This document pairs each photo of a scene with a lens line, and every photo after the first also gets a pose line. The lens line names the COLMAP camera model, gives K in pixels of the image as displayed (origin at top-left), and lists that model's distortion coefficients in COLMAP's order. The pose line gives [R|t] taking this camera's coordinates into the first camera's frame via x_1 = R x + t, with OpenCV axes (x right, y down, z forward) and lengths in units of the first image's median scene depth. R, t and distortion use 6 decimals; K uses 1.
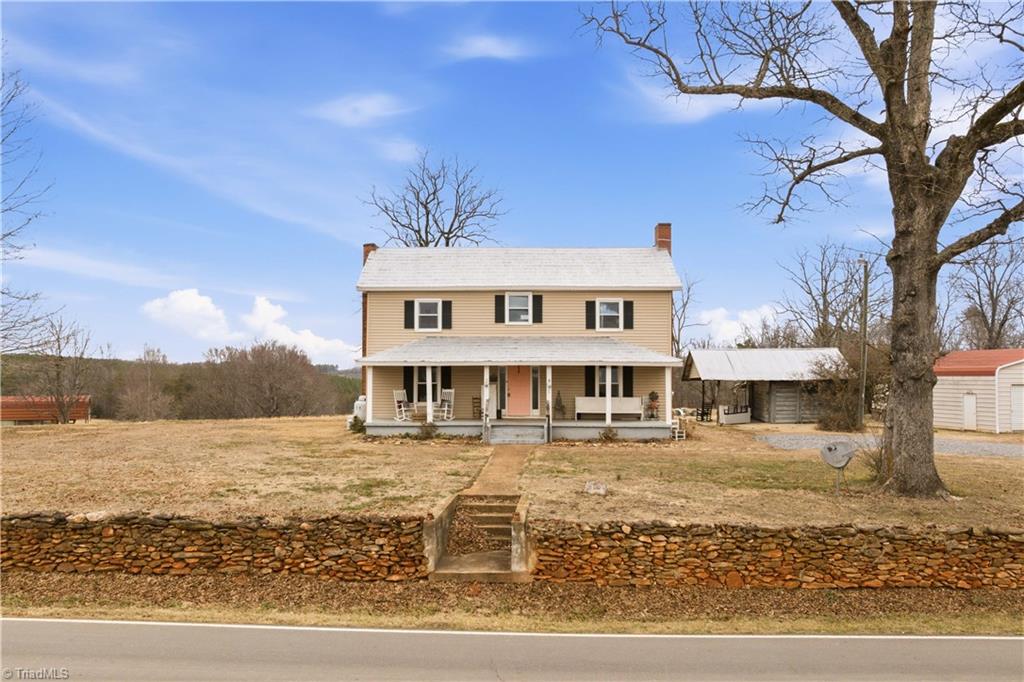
lens RADIAL K [[723.5, 0, 512.0], [0, 723.5, 344.5], [0, 0, 1]] dist [-0.035836, 0.009772]
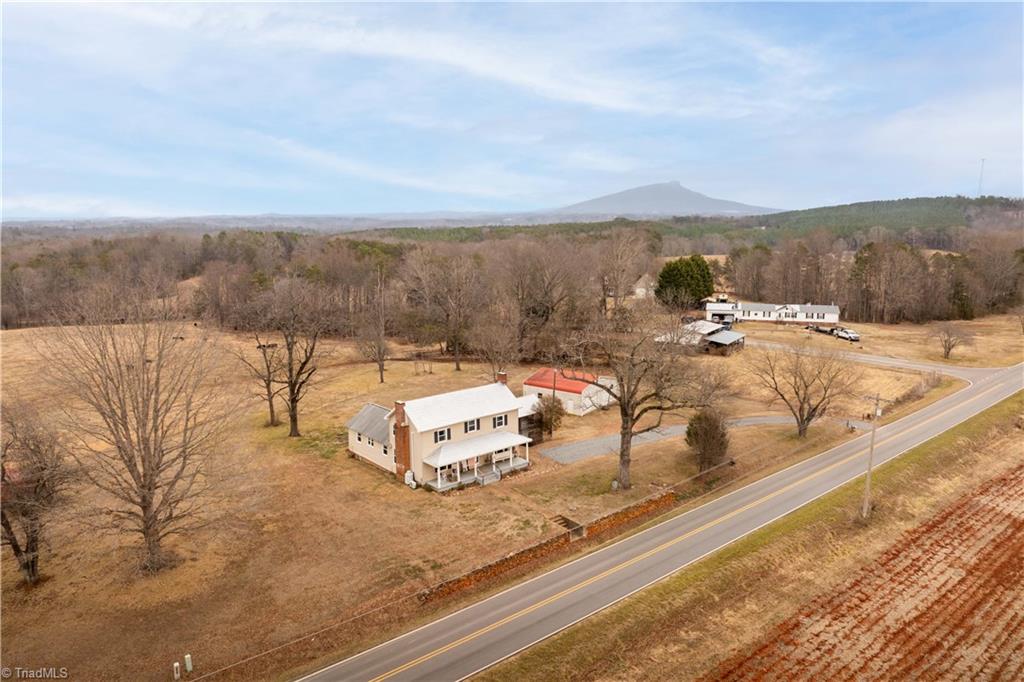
lens RADIAL K [[723.5, 0, 513.2], [0, 723.5, 339.8], [0, 0, 1]] dist [-0.035836, 0.009772]
pose [[0.753023, -0.128384, 0.645348, -2.349375], [-0.014898, 0.977203, 0.211786, -1.405498], [-0.657826, -0.169094, 0.733943, -1.406167]]
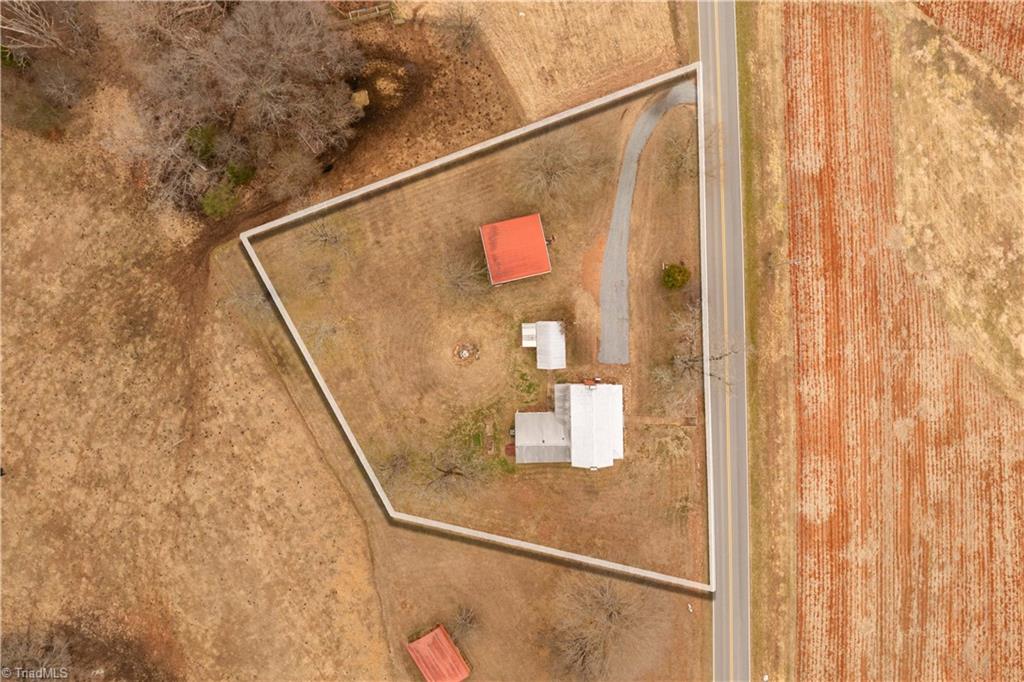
lens RADIAL K [[723.5, 0, 514.2], [0, 723.5, 340.9], [0, 0, 1]] dist [-0.035836, 0.009772]
pose [[-0.031390, -0.998489, -0.045094, 0.999152], [-0.036090, -0.043954, 0.998381, -6.301828], [-0.998855, 0.032967, -0.034655, 2.576663]]
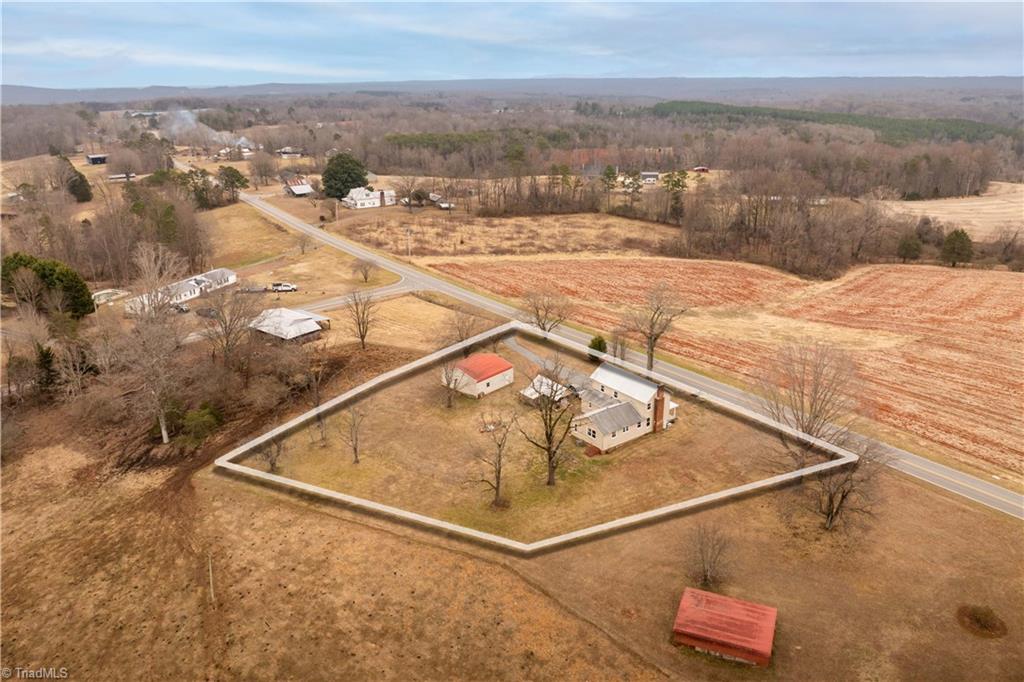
lens RADIAL K [[723.5, 0, 513.9], [0, 723.5, 339.9], [0, 0, 1]] dist [-0.035836, 0.009772]
pose [[-0.606126, -0.275758, 0.746036, -4.129527], [-0.029656, 0.945158, 0.325265, -2.606308], [-0.794816, 0.175027, -0.581062, 6.250603]]
